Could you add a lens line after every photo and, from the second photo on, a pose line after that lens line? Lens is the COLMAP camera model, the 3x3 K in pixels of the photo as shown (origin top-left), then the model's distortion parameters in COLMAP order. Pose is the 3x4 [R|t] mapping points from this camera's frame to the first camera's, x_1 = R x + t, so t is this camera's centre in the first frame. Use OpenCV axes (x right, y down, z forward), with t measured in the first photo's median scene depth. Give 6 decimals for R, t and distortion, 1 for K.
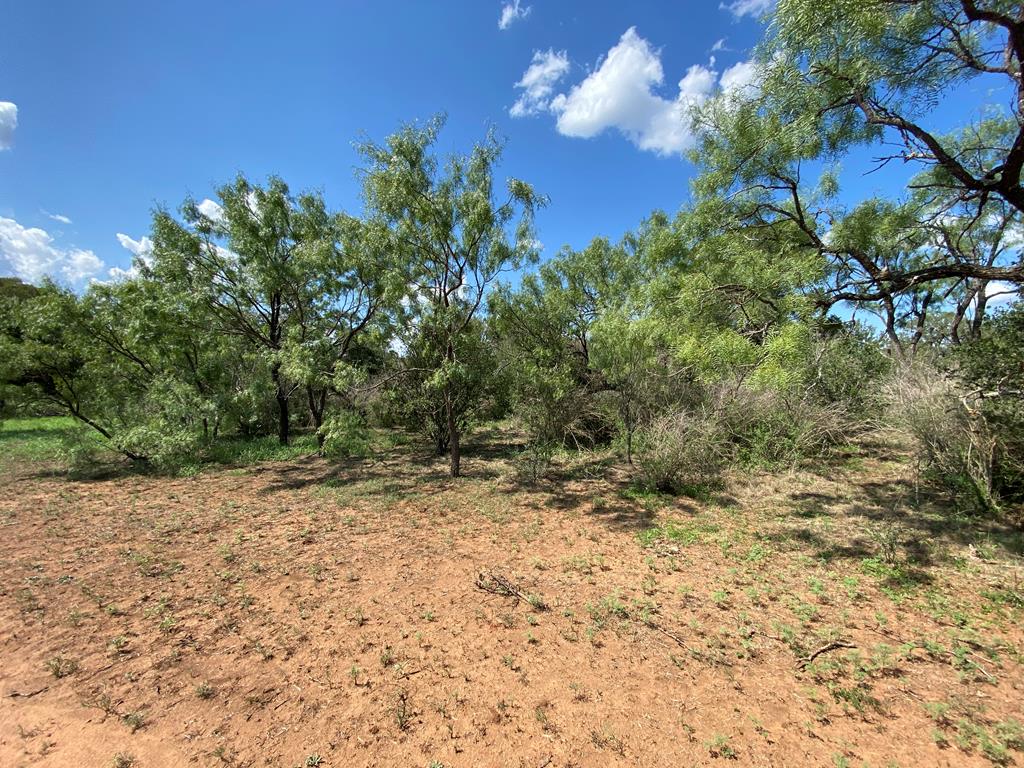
lens RADIAL K [[413.7, 0, 513.7], [0, 413.7, 385.6], [0, 0, 1]] dist [0.000415, -0.012653]
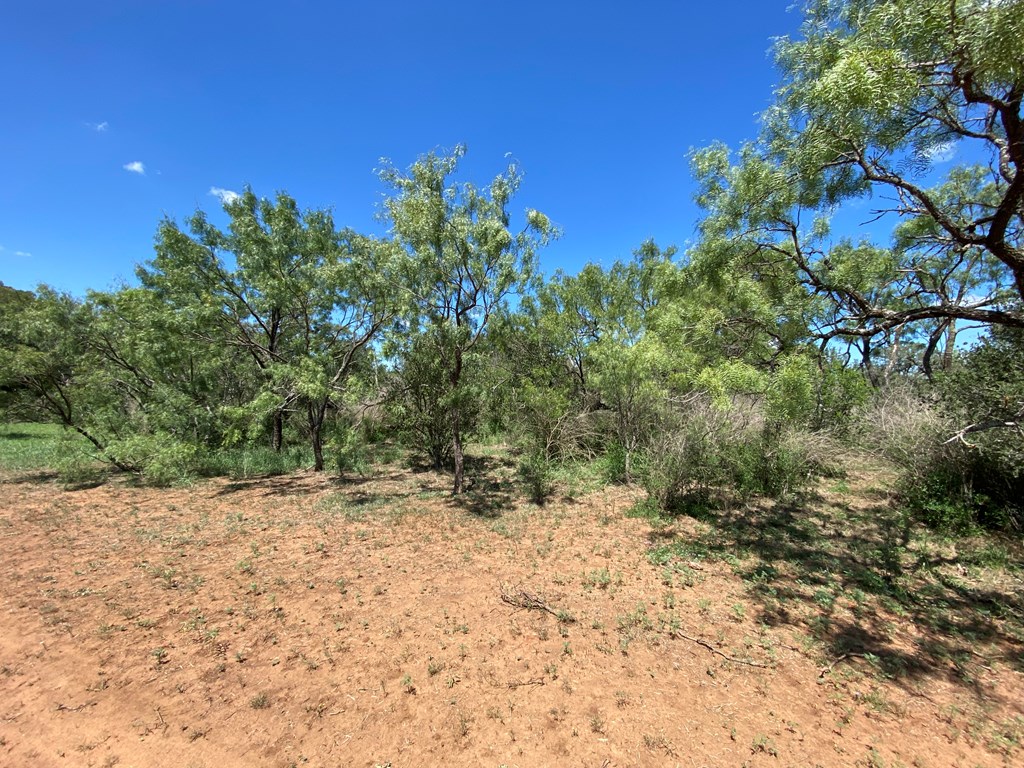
lens RADIAL K [[410.2, 0, 513.5], [0, 410.2, 384.8], [0, 0, 1]] dist [0.000693, -0.013326]
pose [[0.998973, 0.024418, 0.038158, -0.095234], [-0.022764, 0.998807, -0.043211, -0.007313], [-0.039167, 0.042298, 0.998337, -0.038624]]
